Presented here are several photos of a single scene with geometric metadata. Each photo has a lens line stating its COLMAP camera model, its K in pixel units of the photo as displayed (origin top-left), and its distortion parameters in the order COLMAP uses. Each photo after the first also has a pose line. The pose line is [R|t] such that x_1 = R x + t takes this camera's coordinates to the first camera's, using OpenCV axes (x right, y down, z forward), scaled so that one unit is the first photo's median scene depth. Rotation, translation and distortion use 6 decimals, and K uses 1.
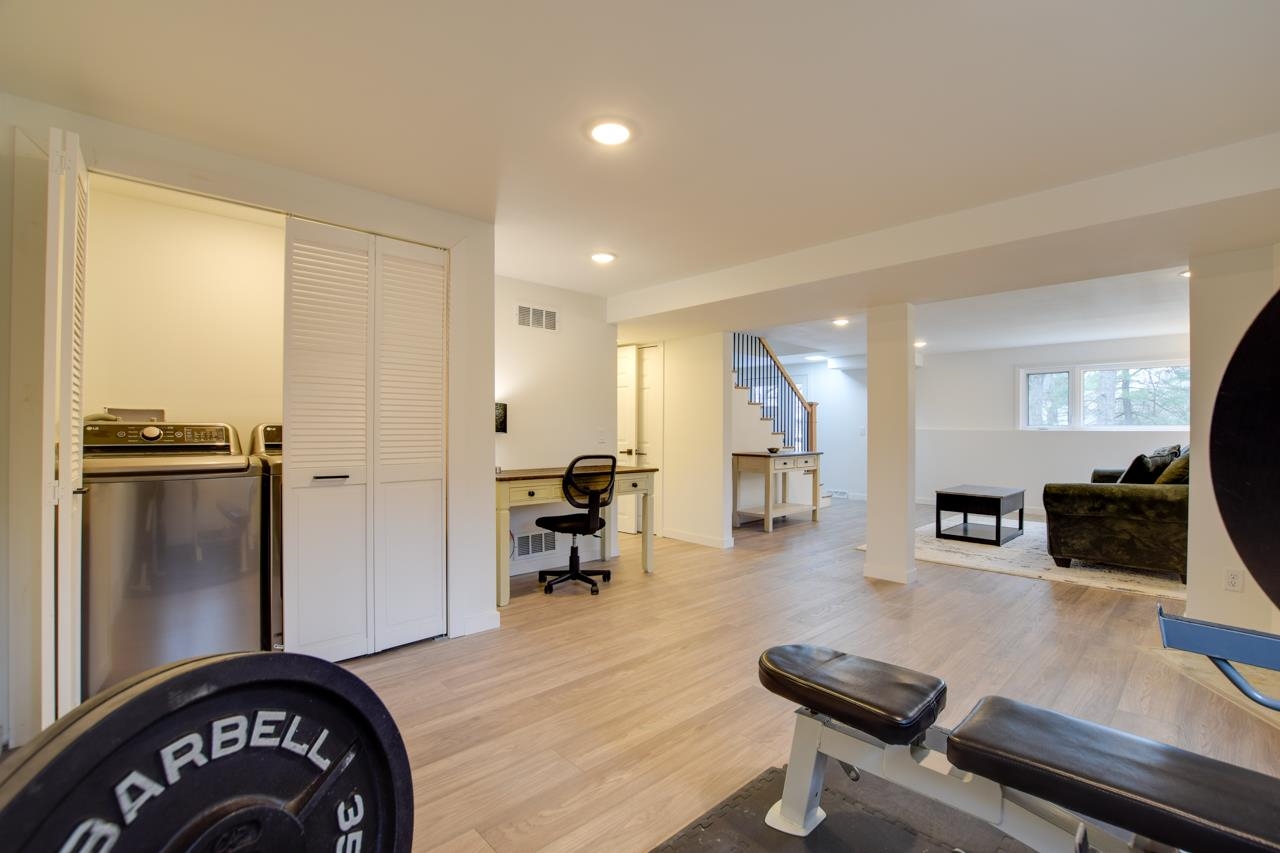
lens RADIAL K [[571.0, 0, 639.5], [0, 571.0, 429.3], [0, 0, 1]] dist [-0.032284, 0.003782]
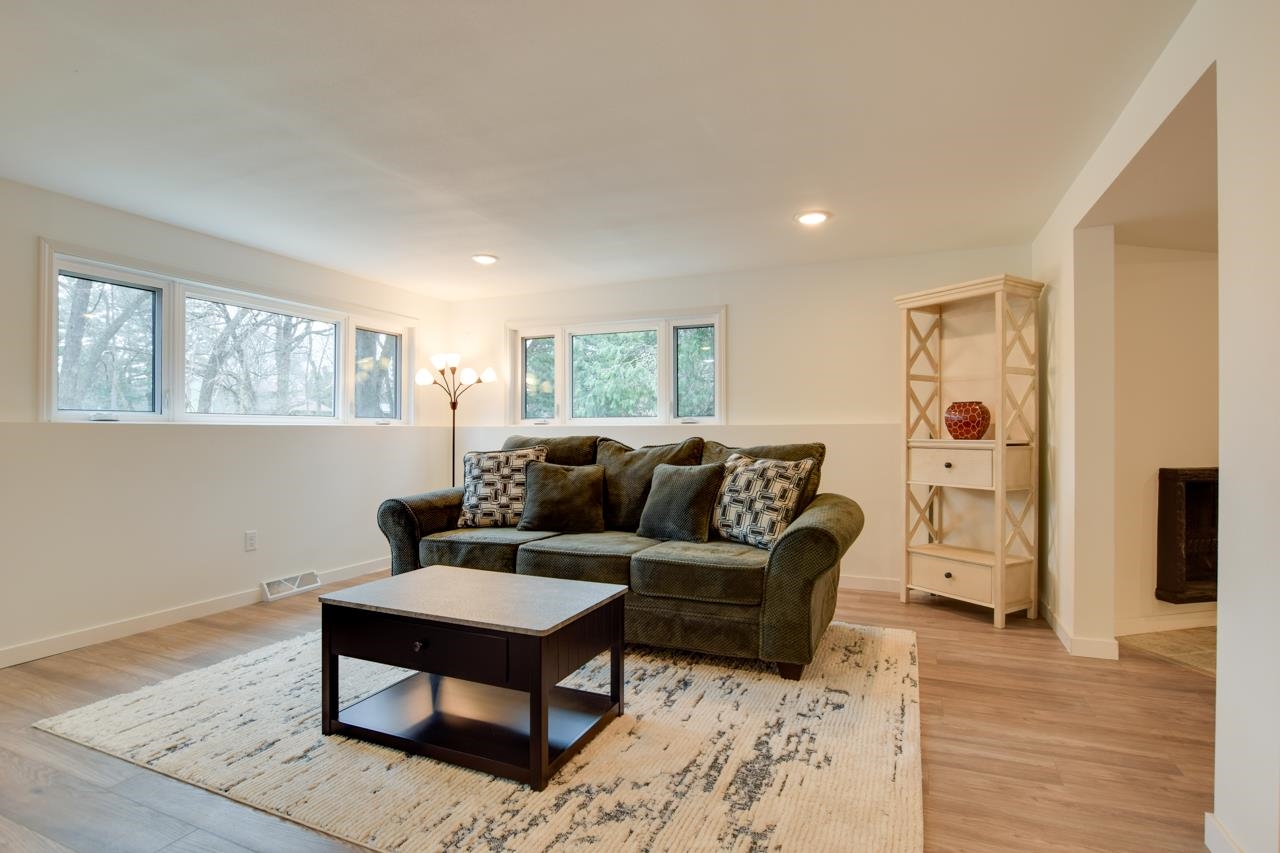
lens RADIAL K [[632.2, 0, 647.9], [0, 632.2, 430.9], [0, 0, 1]] dist [-0.028386, 0.002928]
pose [[-0.413706, -0.006619, 0.910386, 0.290871], [-0.001012, 0.999976, 0.006810, 0.007426], [-0.910410, 0.001896, -0.413703, 1.491396]]
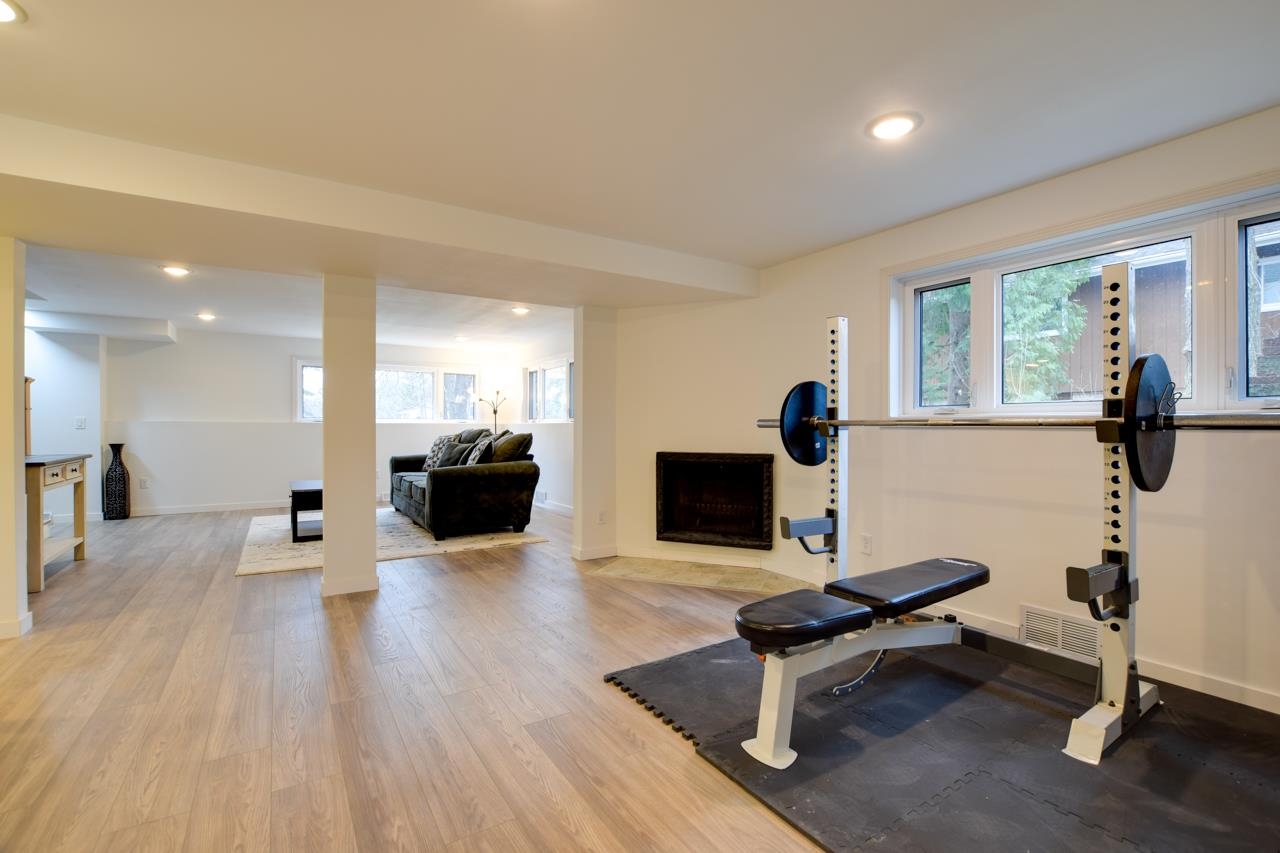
lens RADIAL K [[571.0, 0, 652.8], [0, 571.0, 427.7], [0, 0, 1]] dist [-0.032284, 0.003782]
pose [[0.170412, -0.007951, 0.985341, -0.345404], [-0.000386, 0.999967, 0.008136, 0.005021], [-0.985373, -0.001767, 0.170403, 0.401514]]
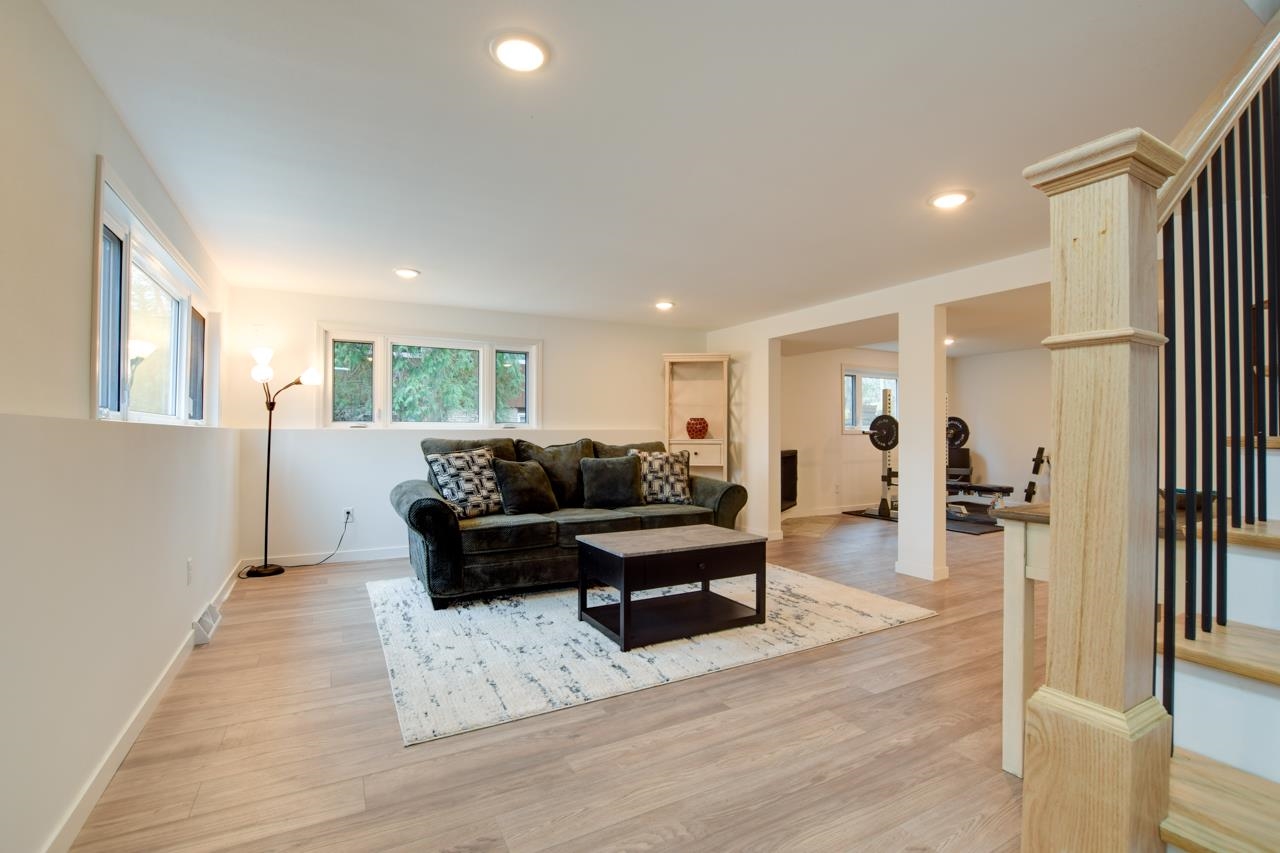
lens RADIAL K [[571.0, 0, 643.4], [0, 571.0, 432.1], [0, 0, 1]] dist [-0.032284, 0.003782]
pose [[-0.969553, -0.006825, 0.244785, 0.693141], [-0.006867, 0.999976, 0.000679, 0.007655], [-0.244783, -0.001023, -0.969577, 2.160030]]
